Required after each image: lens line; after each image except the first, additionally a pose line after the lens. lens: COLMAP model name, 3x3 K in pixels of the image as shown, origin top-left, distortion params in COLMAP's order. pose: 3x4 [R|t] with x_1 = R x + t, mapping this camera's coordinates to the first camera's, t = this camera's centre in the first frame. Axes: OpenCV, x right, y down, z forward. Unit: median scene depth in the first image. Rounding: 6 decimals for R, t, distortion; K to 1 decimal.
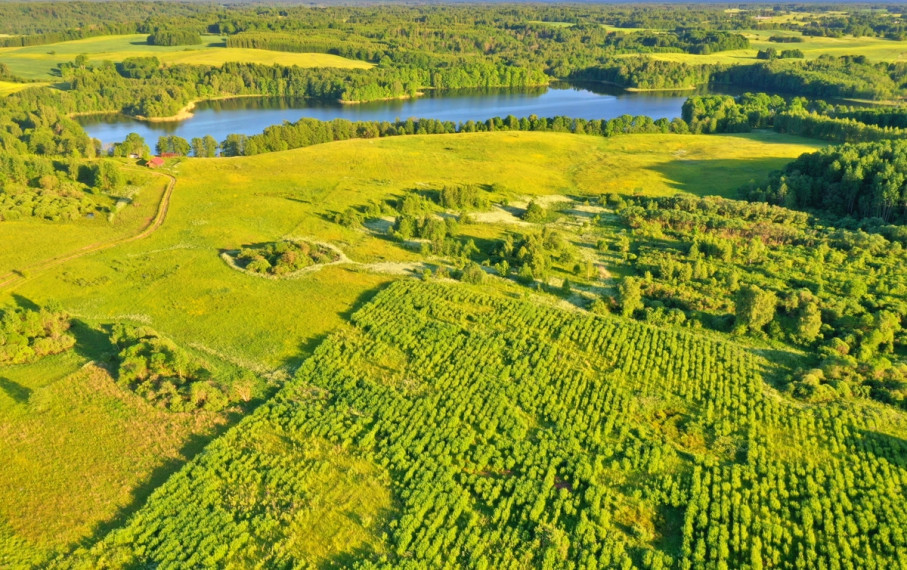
lens RADIAL K [[726.5, 0, 448.6], [0, 726.5, 285.1], [0, 0, 1]] dist [0.010338, 0.008757]
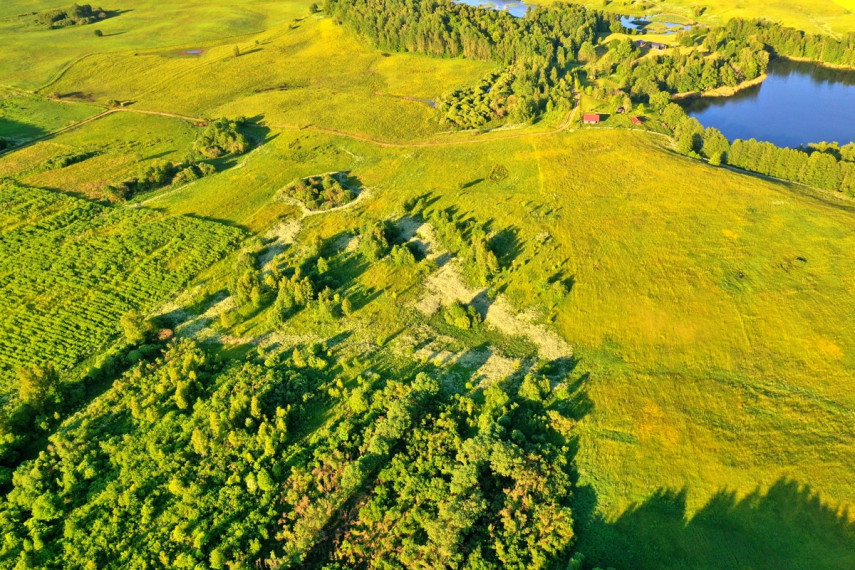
lens RADIAL K [[689.2, 0, 429.3], [0, 689.2, 287.9], [0, 0, 1]] dist [0.011324, 0.006931]
pose [[-0.032086, 0.531954, -0.846165, 0.831404], [-0.372589, 0.779211, 0.503991, -0.549643], [0.927442, 0.331443, 0.173198, 0.943263]]
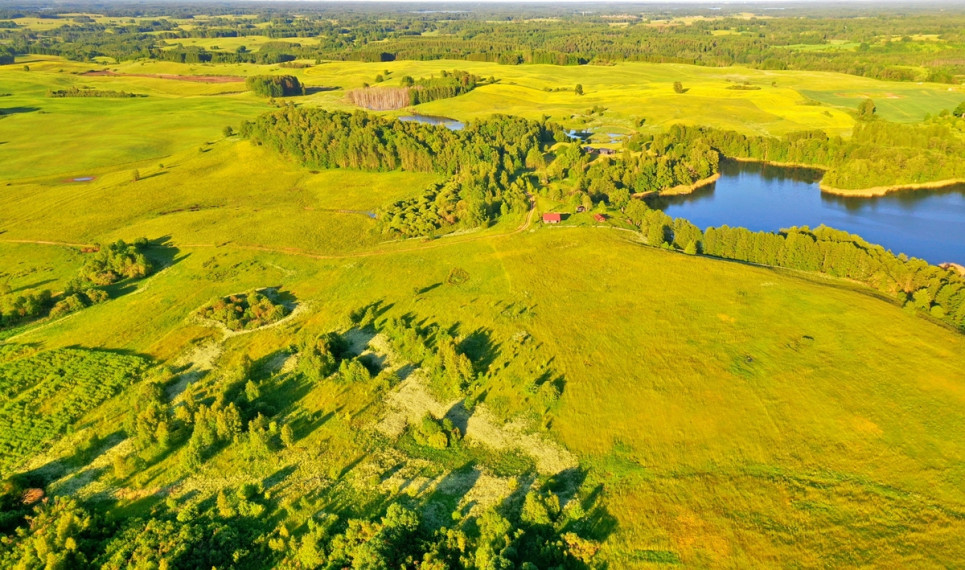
lens RADIAL K [[768.1, 0, 485.7], [0, 768.1, 283.3], [0, 0, 1]] dist [0.010543, 0.004826]
pose [[0.139694, 0.336442, -0.931285, 0.789951], [-0.362344, 0.892644, 0.268130, -0.461390], [0.921516, 0.299989, 0.246605, 0.953646]]
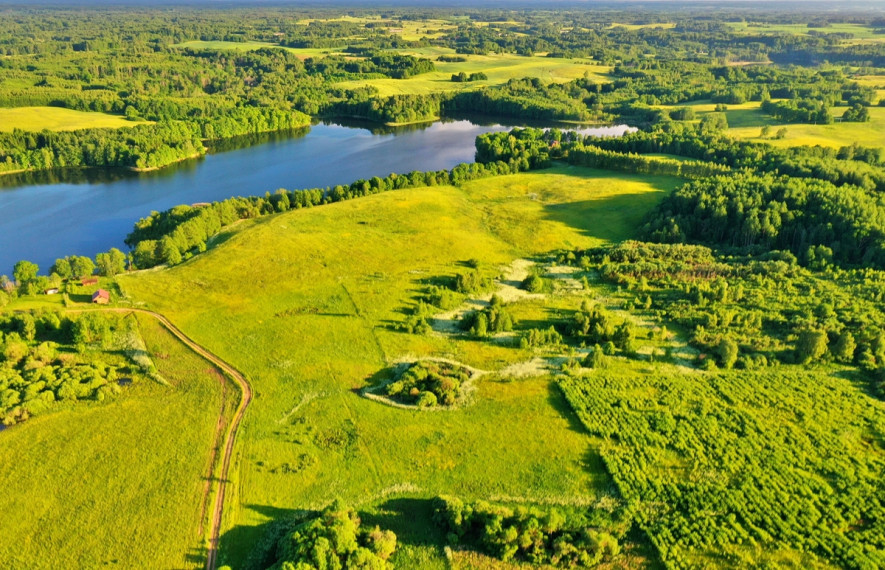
lens RADIAL K [[705.2, 0, 442.5], [0, 705.2, 285.0], [0, 0, 1]] dist [0.008359, 0.007380]
pose [[0.870067, -0.188458, 0.455485, -0.592563], [0.183496, 0.981449, 0.055564, -0.210987], [-0.457507, 0.035235, 0.888508, 0.076963]]
